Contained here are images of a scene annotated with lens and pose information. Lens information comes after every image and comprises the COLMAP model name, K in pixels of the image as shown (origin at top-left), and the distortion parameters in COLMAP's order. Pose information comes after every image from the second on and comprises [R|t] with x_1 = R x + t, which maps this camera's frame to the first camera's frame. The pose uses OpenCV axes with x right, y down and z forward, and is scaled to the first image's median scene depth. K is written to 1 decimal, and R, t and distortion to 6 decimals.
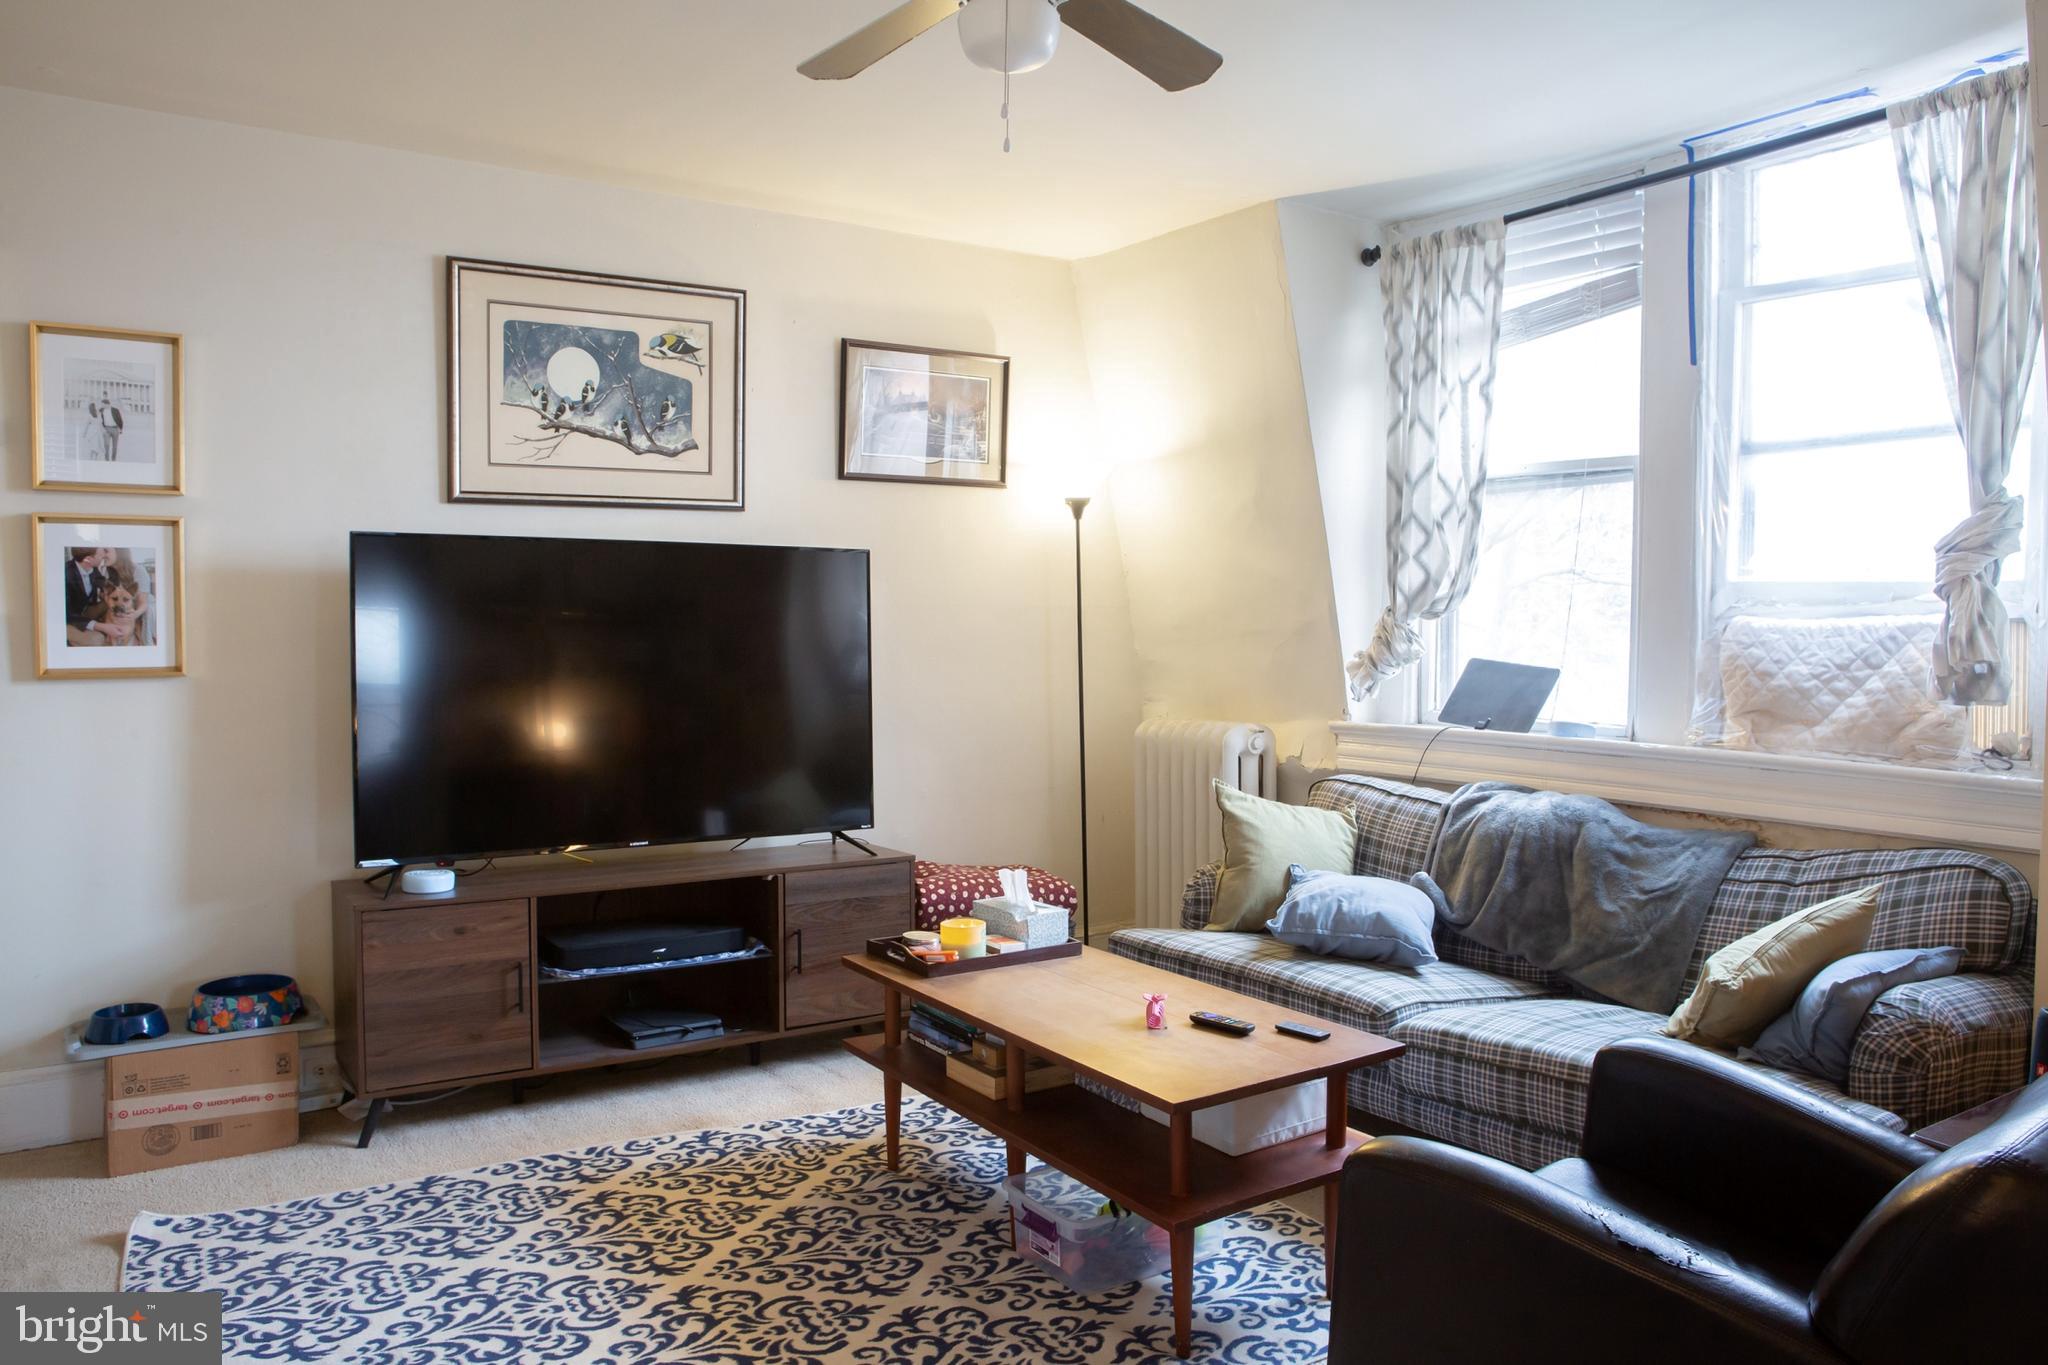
lens RADIAL K [[1428.8, 0, 1024.0], [0, 1428.8, 682.5], [0, 0, 1]] dist [-0.112319, 0.082870]
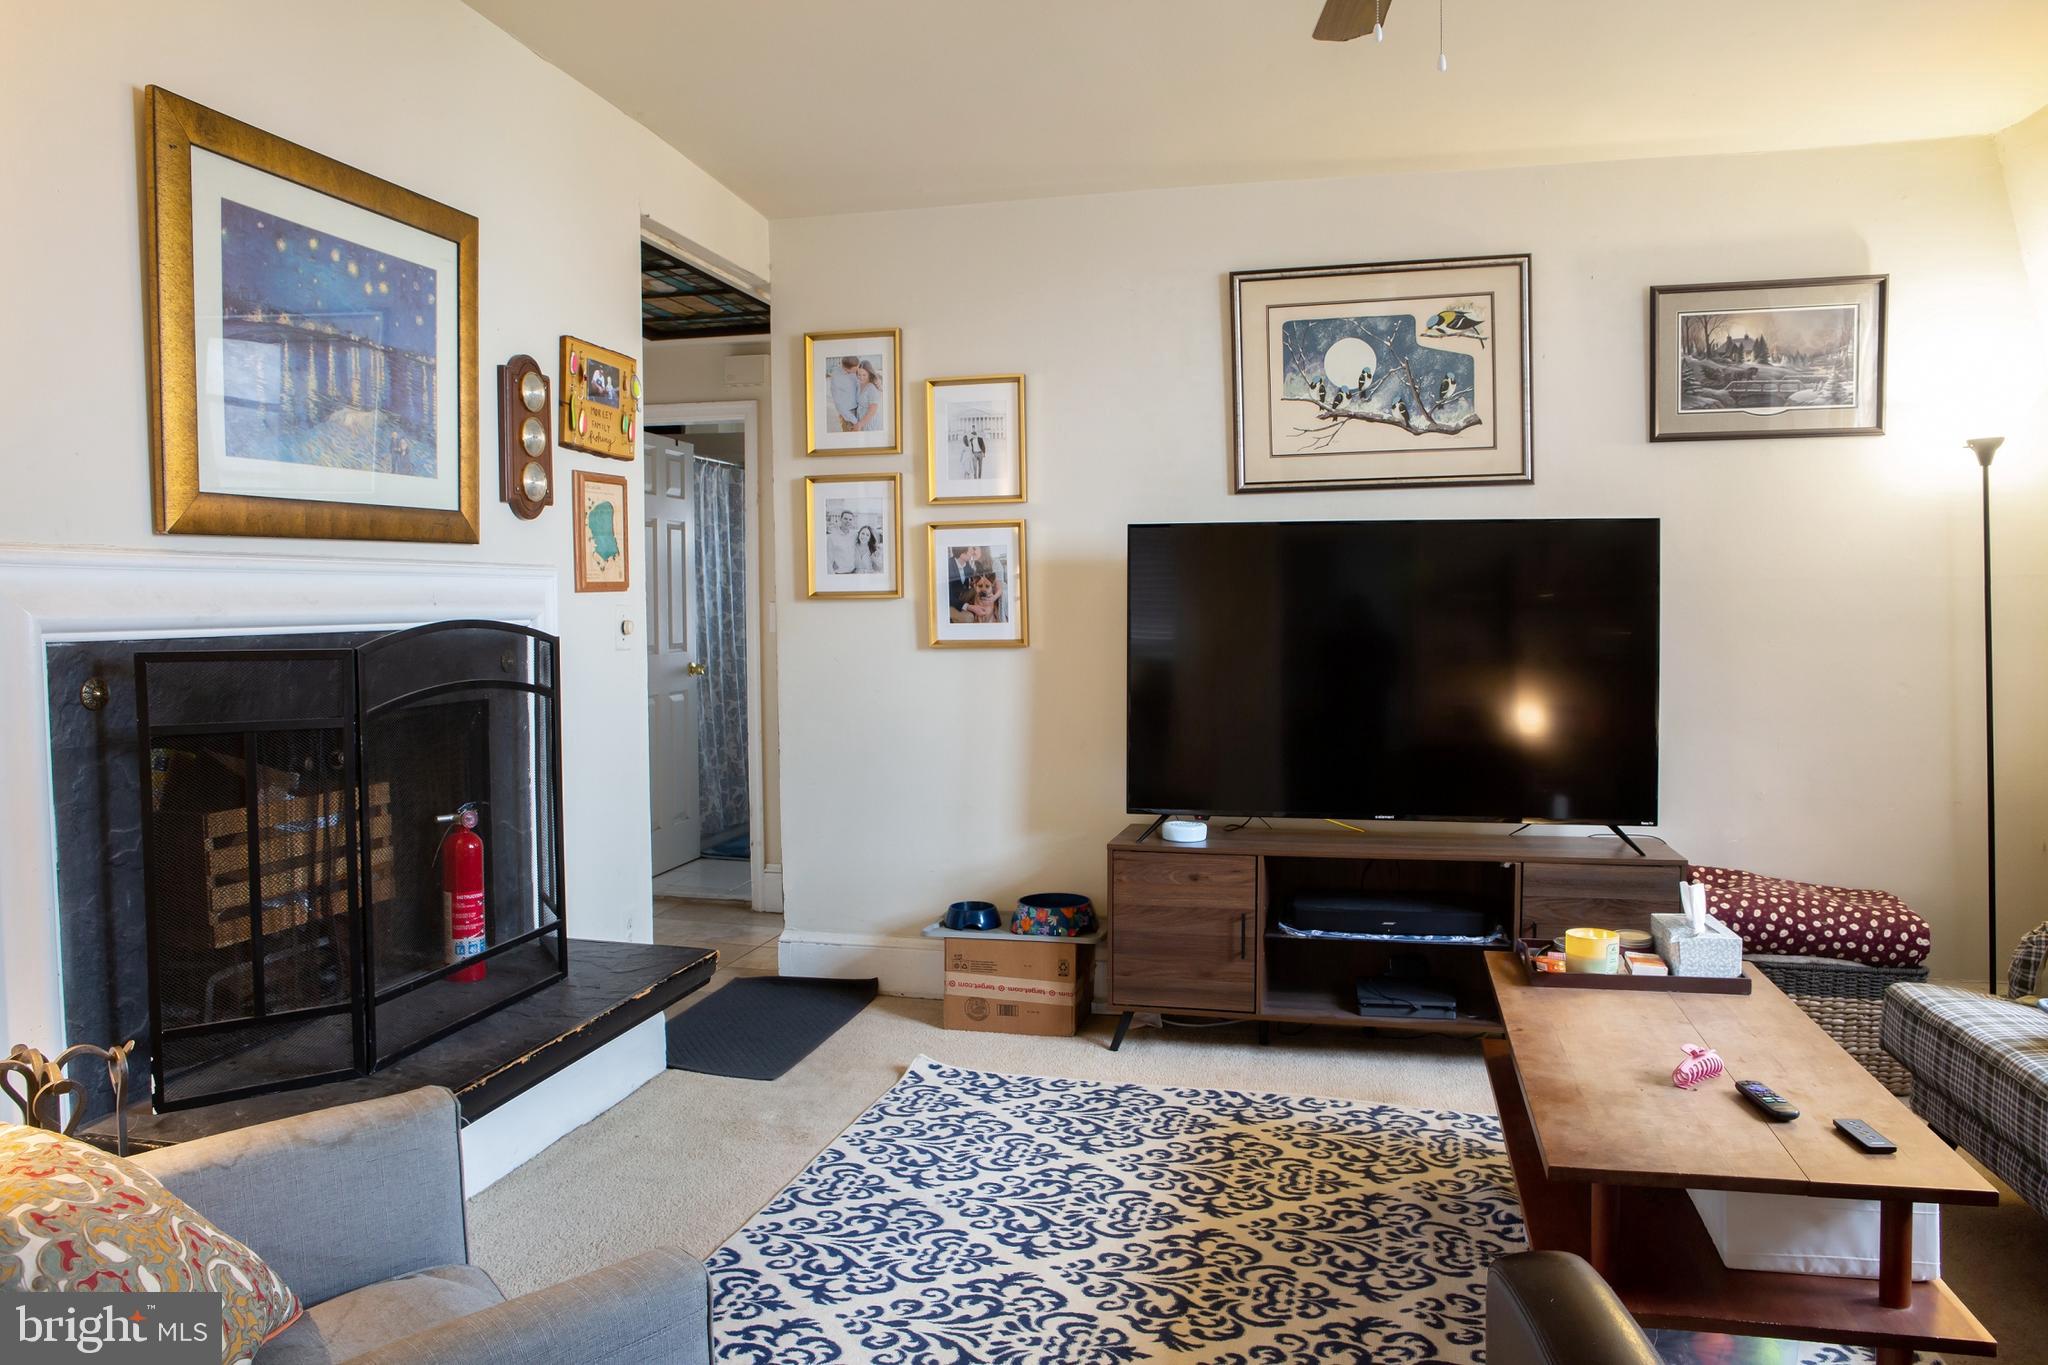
lens RADIAL K [[1385.2, 0, 1024.0], [0, 1385.2, 682.5], [0, 0, 1]] dist [-0.114043, 0.075656]
pose [[0.680027, 0.028666, -0.732626, 0.310251], [-0.020117, 0.999589, 0.020439, 0.001865], [0.732911, 0.000839, 0.680324, 0.152620]]
